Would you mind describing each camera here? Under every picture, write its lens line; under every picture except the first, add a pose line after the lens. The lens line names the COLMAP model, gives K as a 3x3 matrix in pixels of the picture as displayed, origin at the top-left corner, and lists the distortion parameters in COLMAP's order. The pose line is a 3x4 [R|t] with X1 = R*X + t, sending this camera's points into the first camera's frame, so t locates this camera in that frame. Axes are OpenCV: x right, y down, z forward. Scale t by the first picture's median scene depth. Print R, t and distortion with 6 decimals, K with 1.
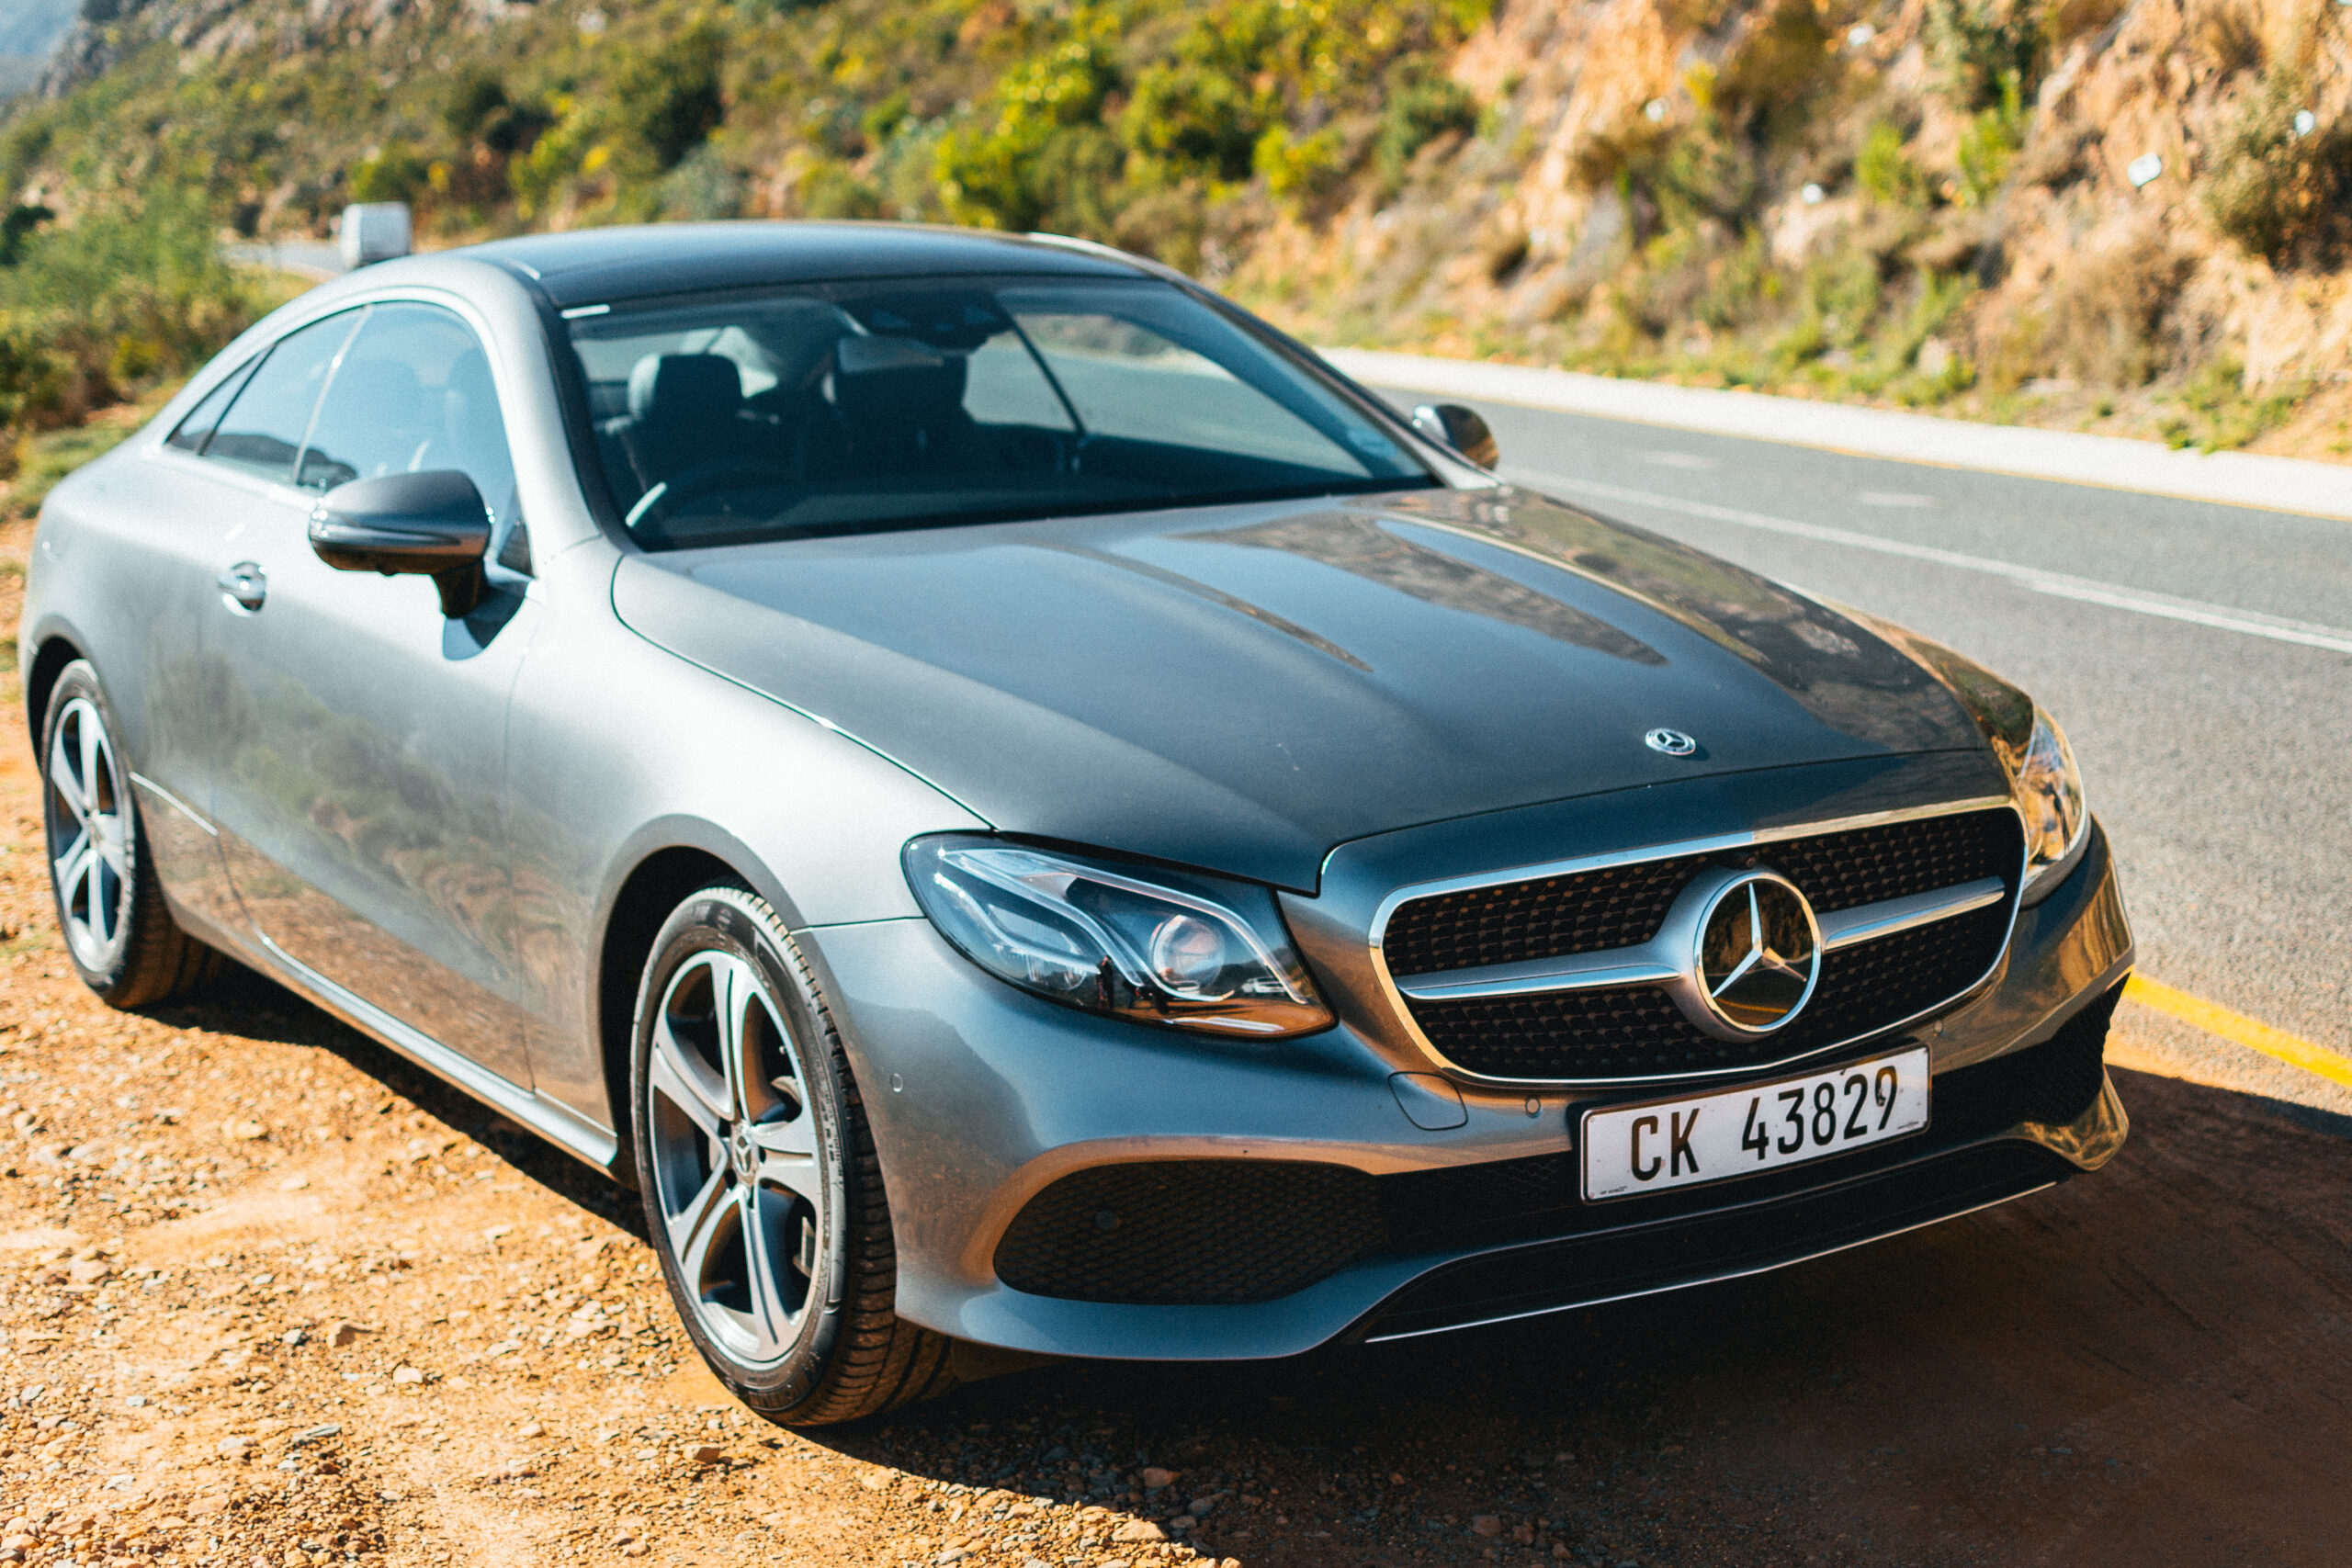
lens RADIAL K [[3639.5, 0, 1191.1], [0, 3639.5, 806.3], [0, 0, 1]] dist [0.027681, 0.000000]
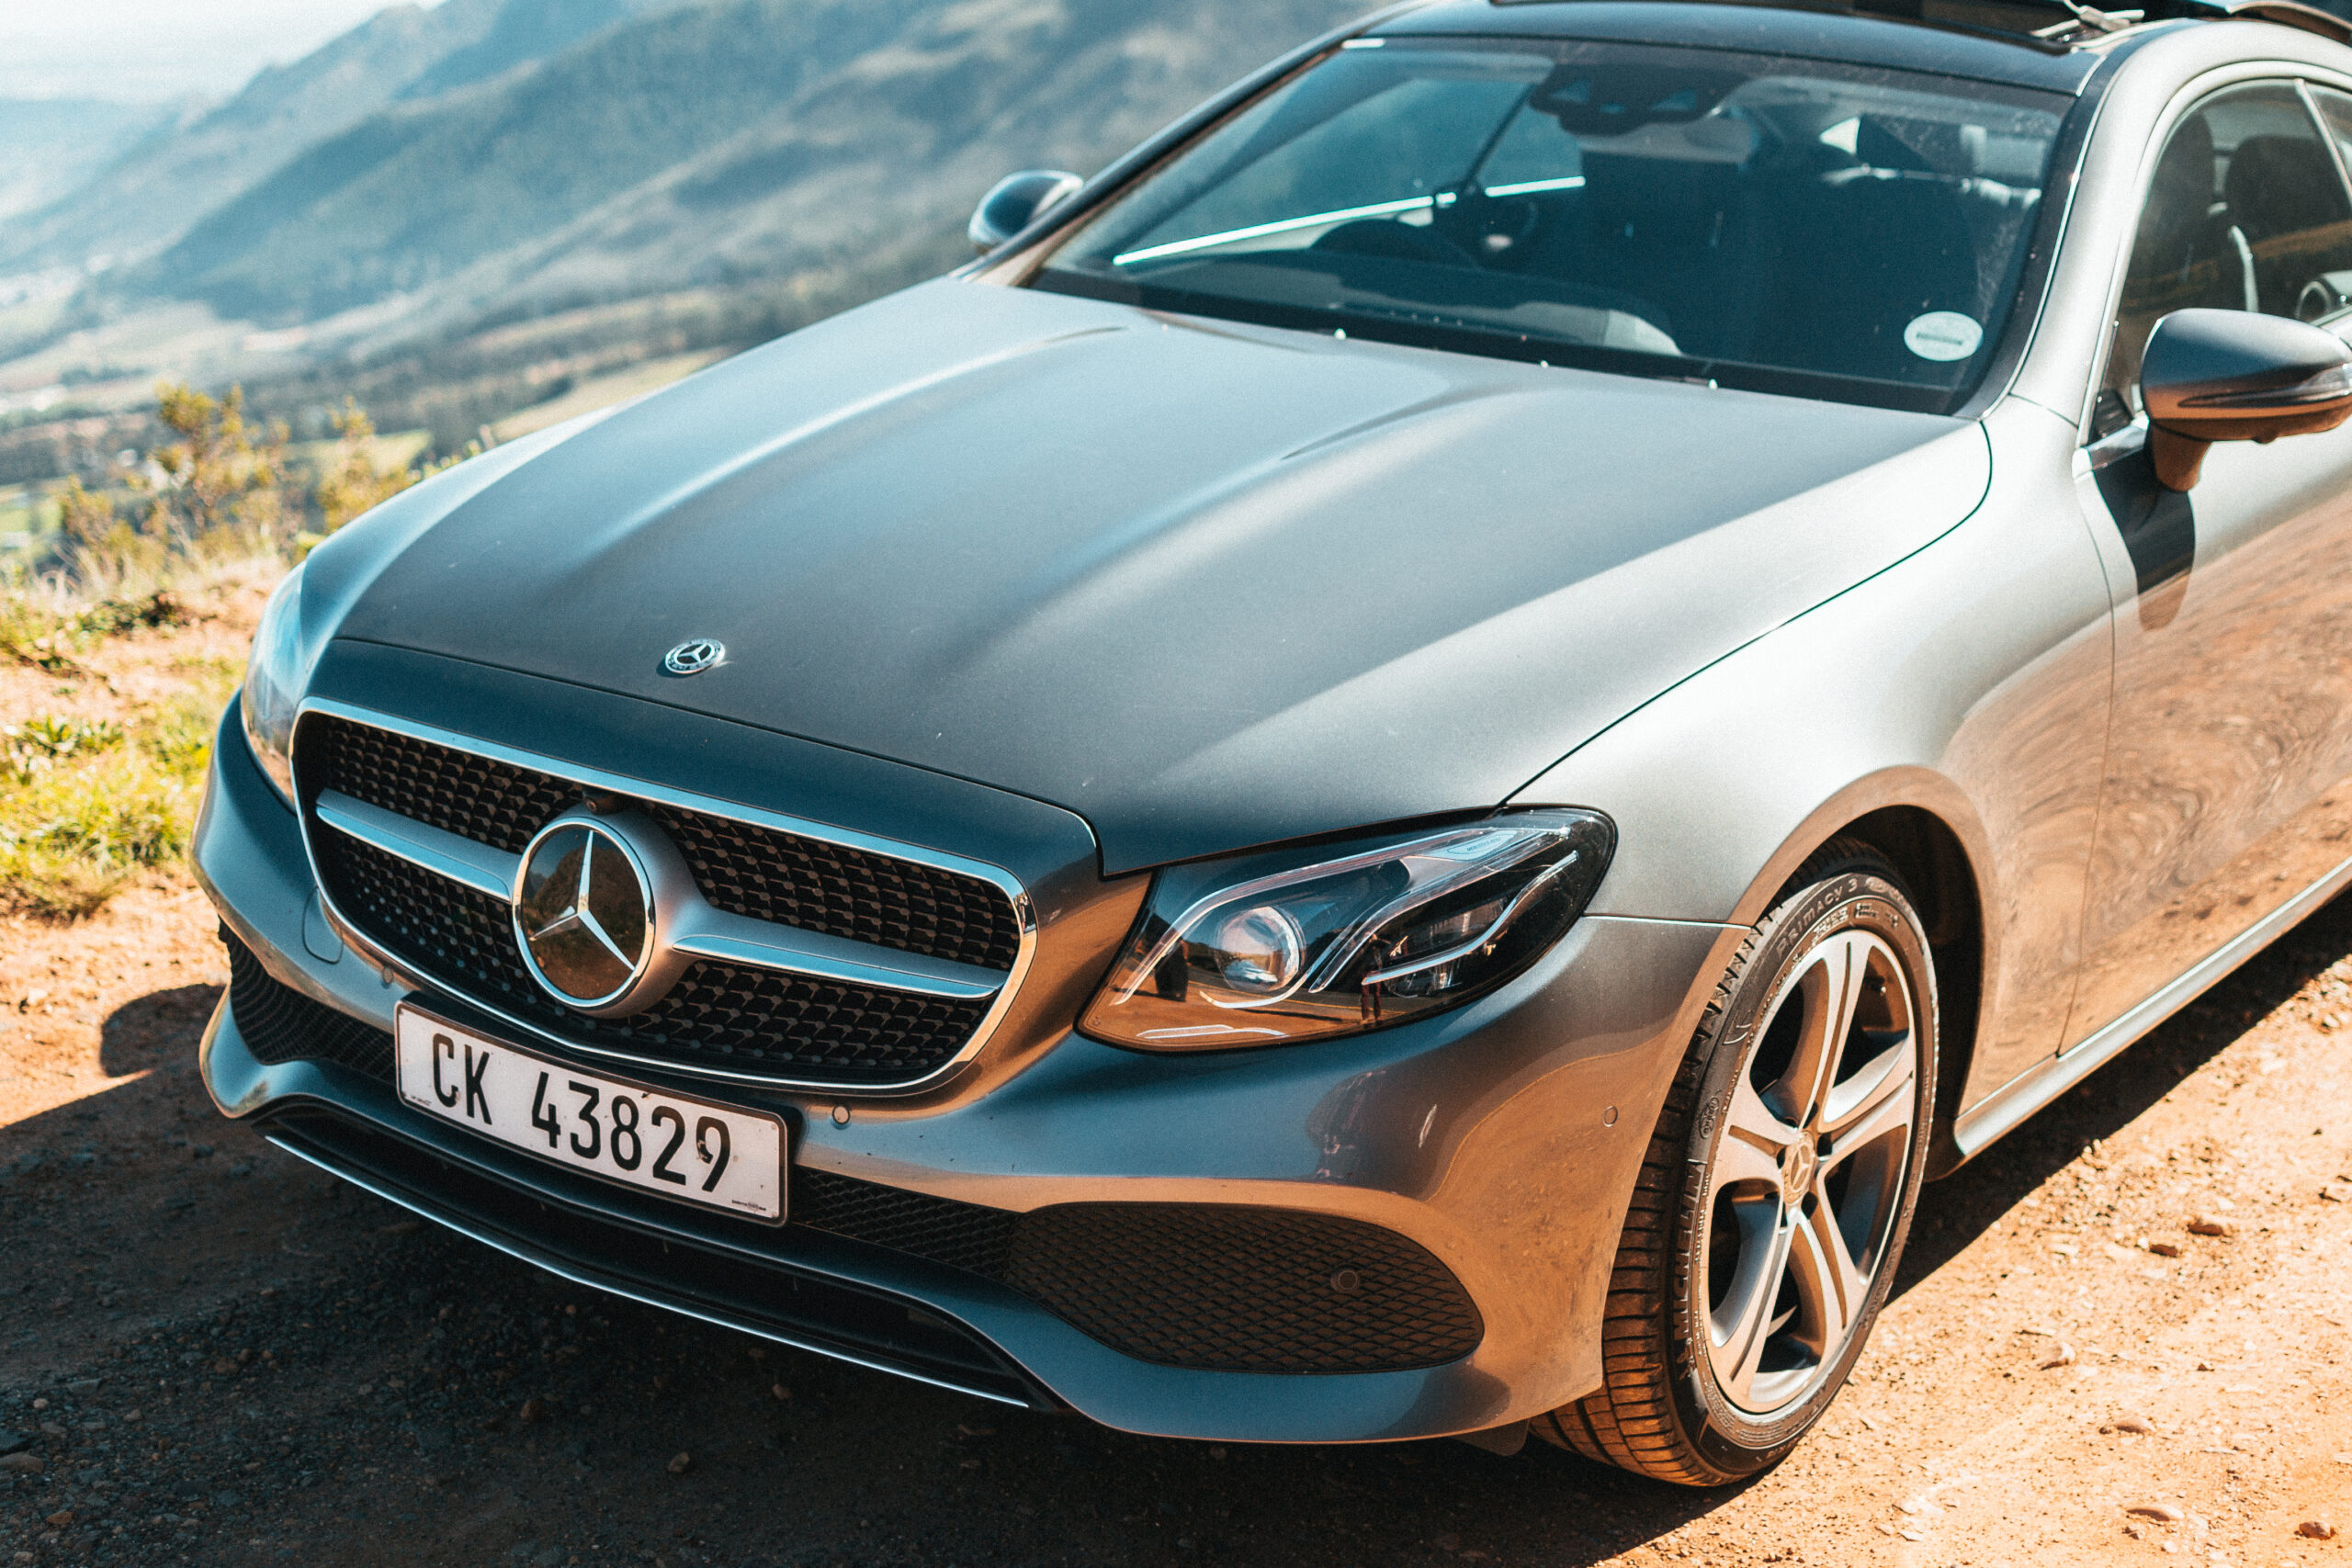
lens RADIAL K [[3639.5, 0, 1178.4], [0, 3639.5, 788.0], [0, 0, 1]] dist [0.027681, 0.000000]
pose [[0.384678, 0.285200, -0.877886, 0.916633], [-0.206035, 0.953605, 0.219517, -0.195237], [0.899762, 0.096432, 0.425592, 0.749171]]
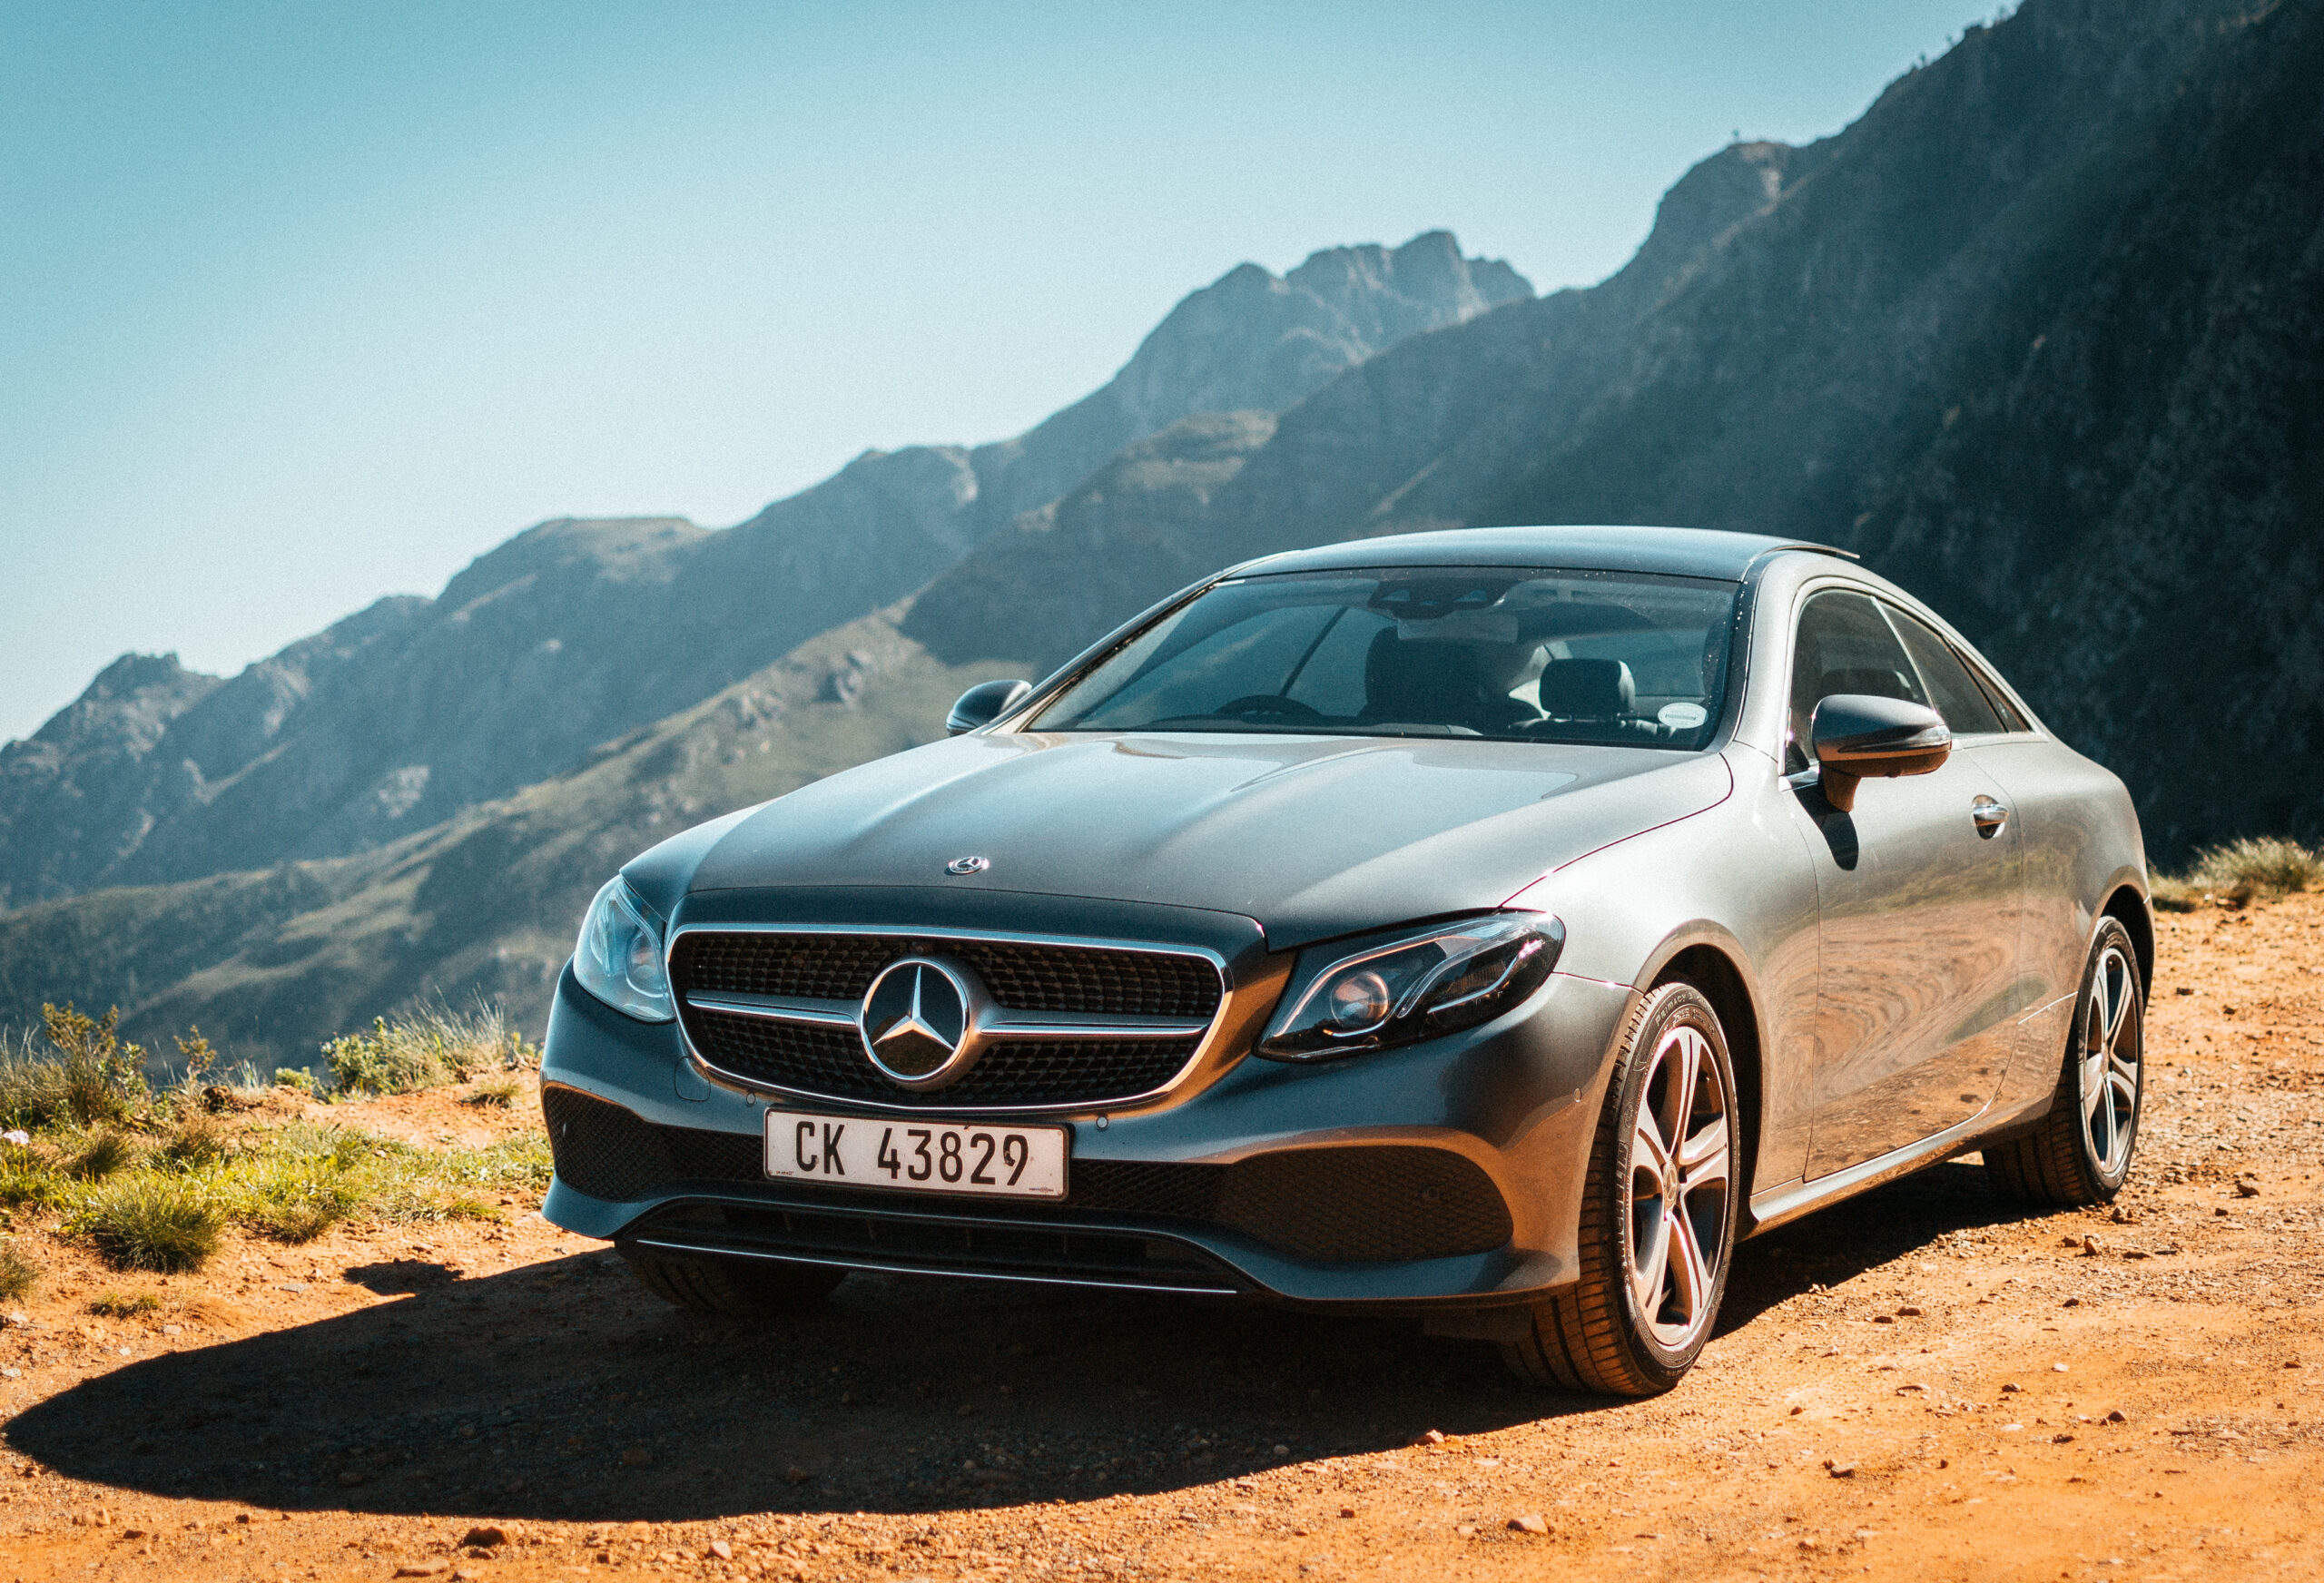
lens RADIAL K [[4030.9, 0, 1278.1], [0, 4030.9, 796.6], [0, 0, 1]] dist [0.032074, 0.000000]
pose [[0.545112, 0.058938, -0.836289, 1.400814], [-0.174144, 0.983729, -0.044182, 0.002630], [0.820077, 0.169719, 0.546506, 0.298414]]
